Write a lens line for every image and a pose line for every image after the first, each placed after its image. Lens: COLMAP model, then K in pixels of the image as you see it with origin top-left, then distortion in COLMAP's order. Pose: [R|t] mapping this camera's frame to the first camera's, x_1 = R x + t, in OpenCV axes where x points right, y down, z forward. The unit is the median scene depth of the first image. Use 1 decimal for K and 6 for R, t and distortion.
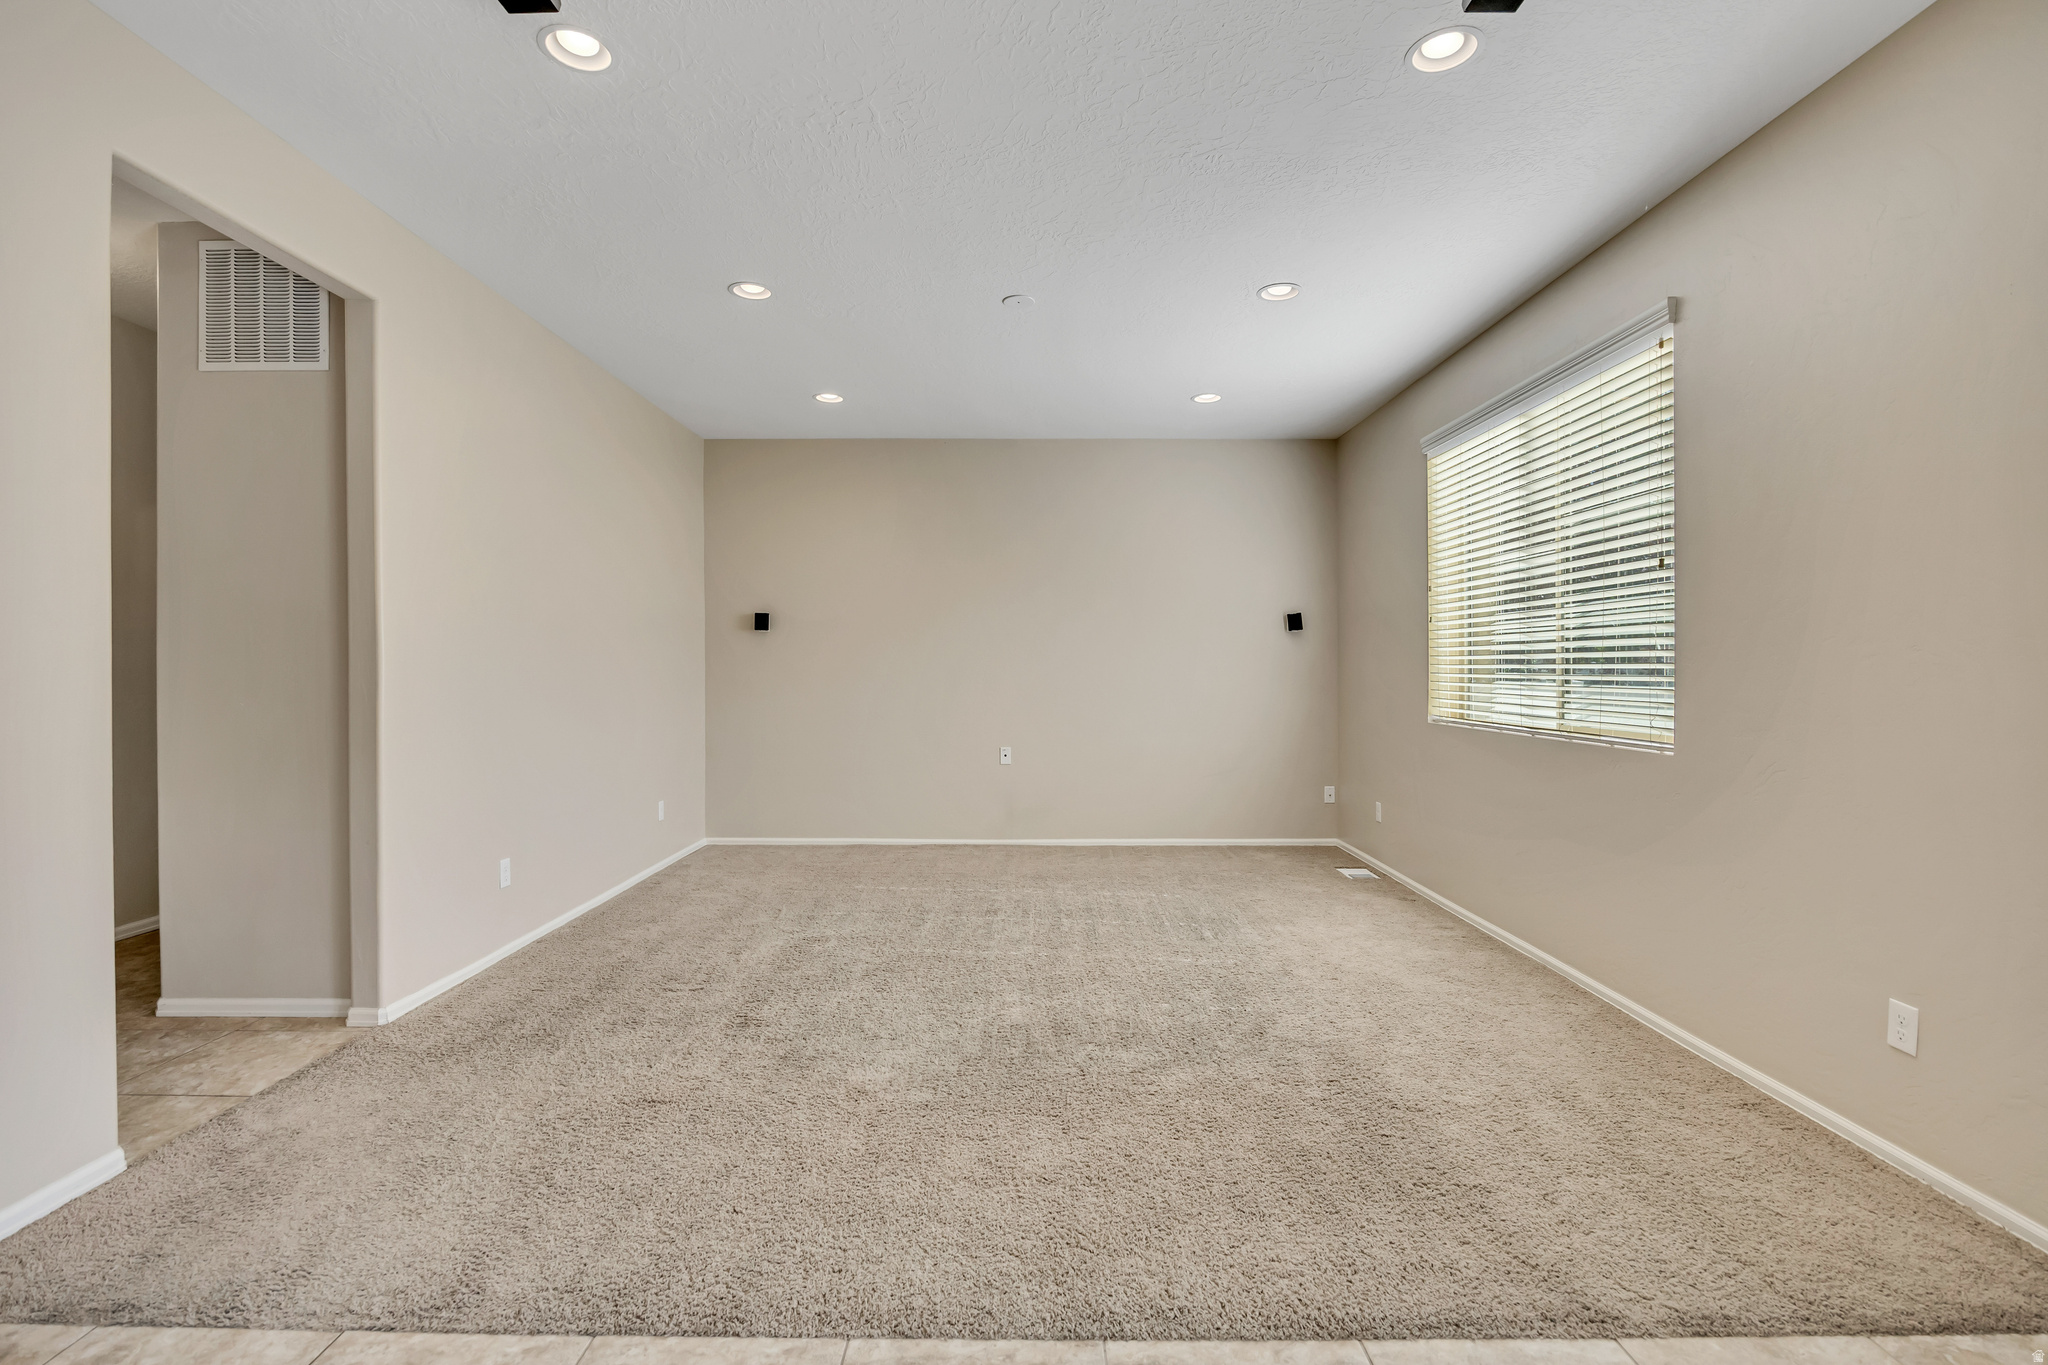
lens RADIAL K [[886.2, 0, 1024.0], [0, 886.2, 682.5], [0, 0, 1]] dist [-0.000784, -0.000064]
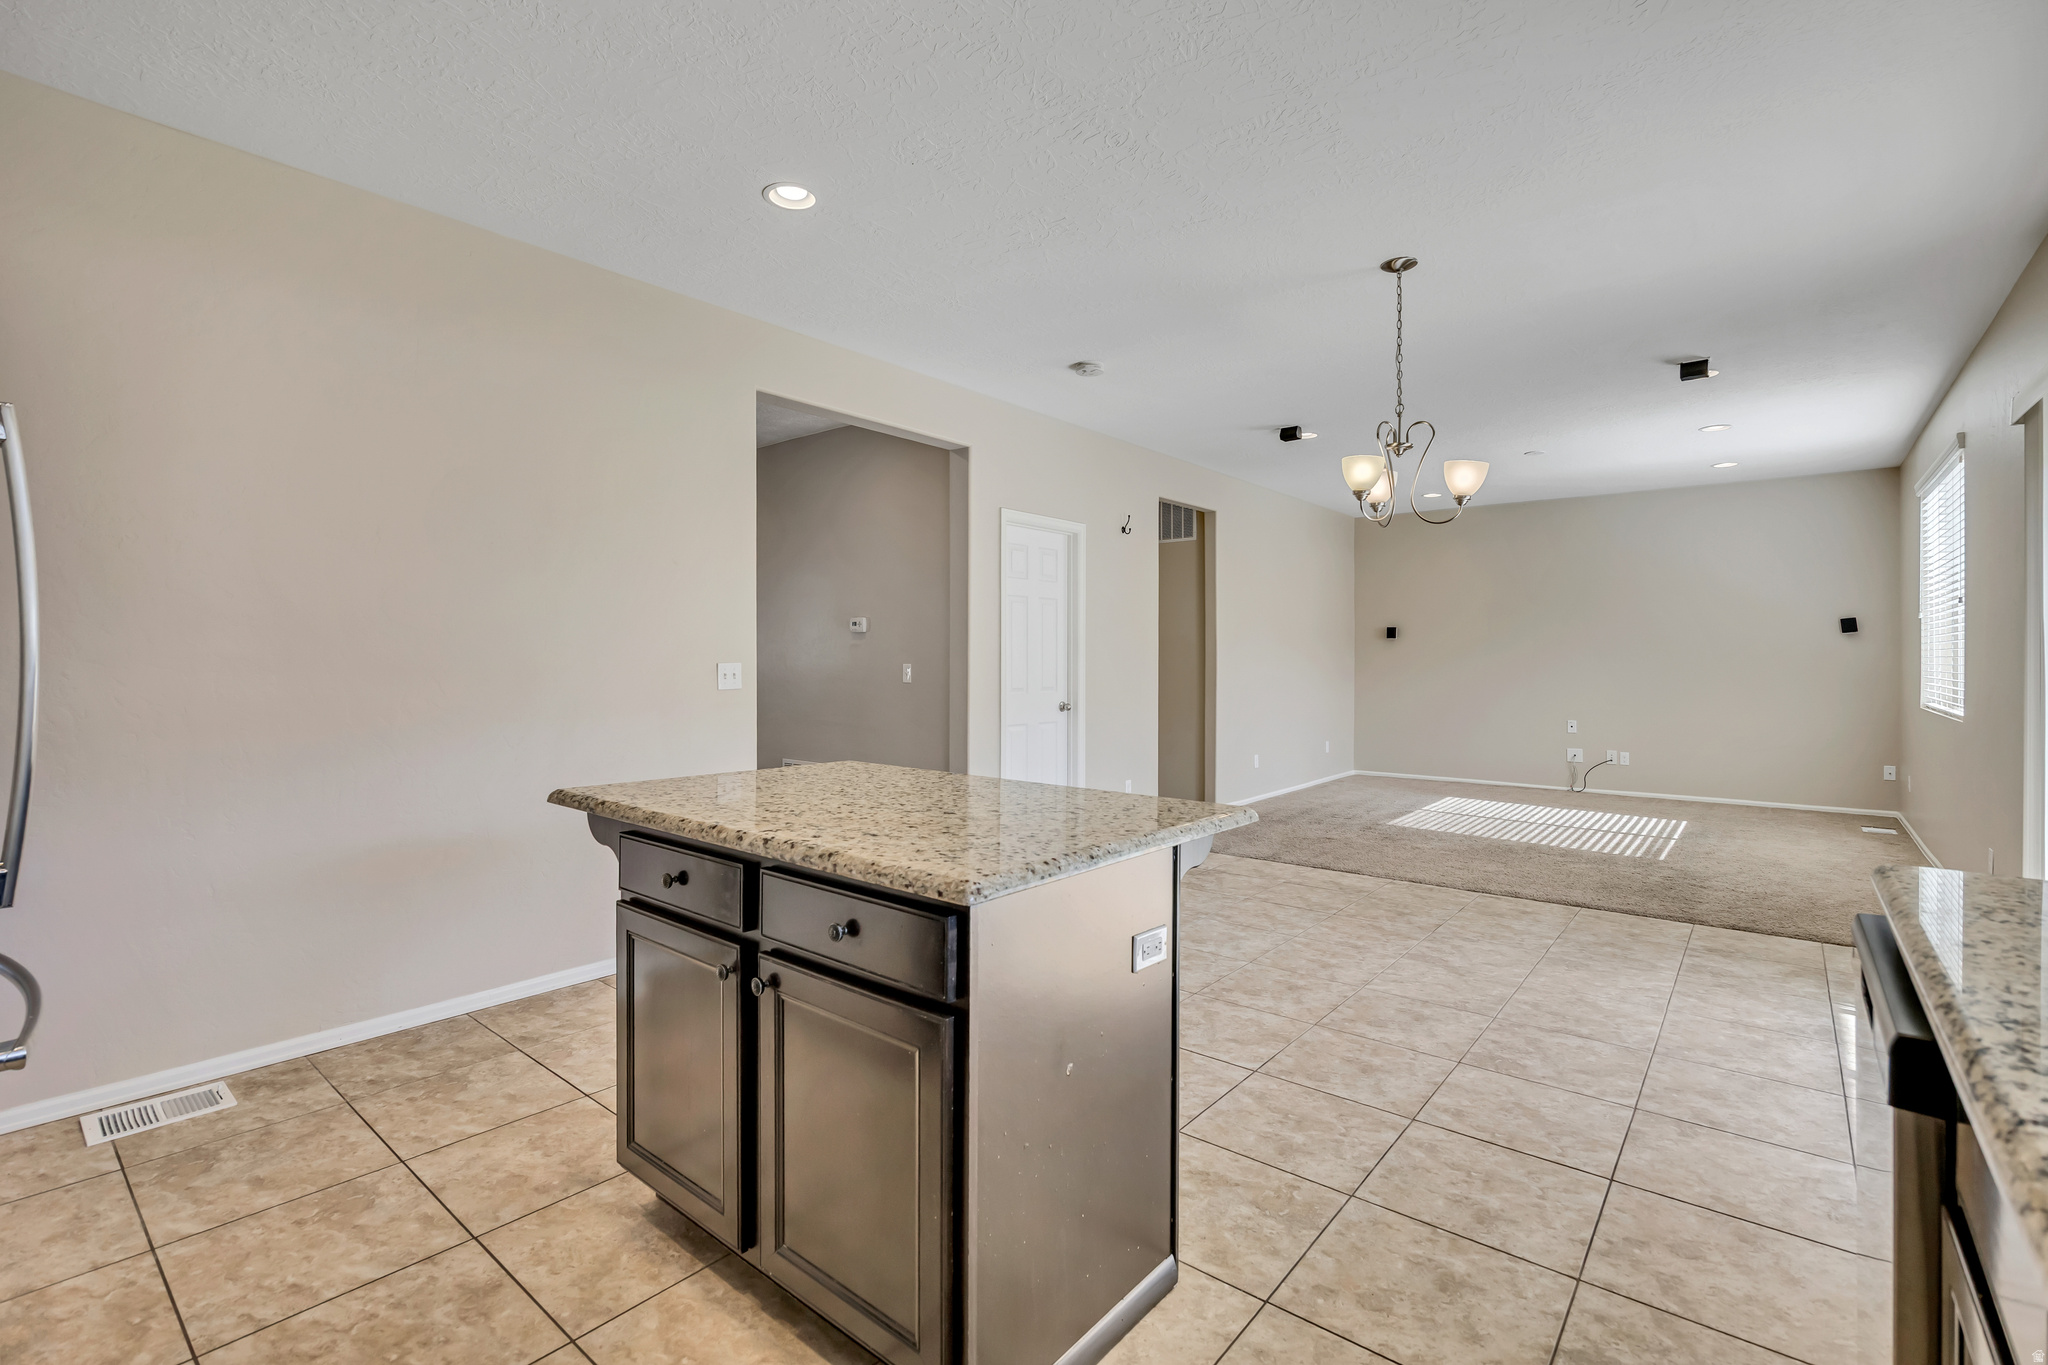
lens RADIAL K [[924.1, 0, 1020.4], [0, 924.1, 668.7], [0, 0, 1]] dist [-0.002027, -0.000402]
pose [[0.762005, 0.007327, -0.647530, 0.309178], [-0.009779, 0.999952, -0.000194, 0.001336], [0.647498, 0.006480, 0.762040, -0.787881]]
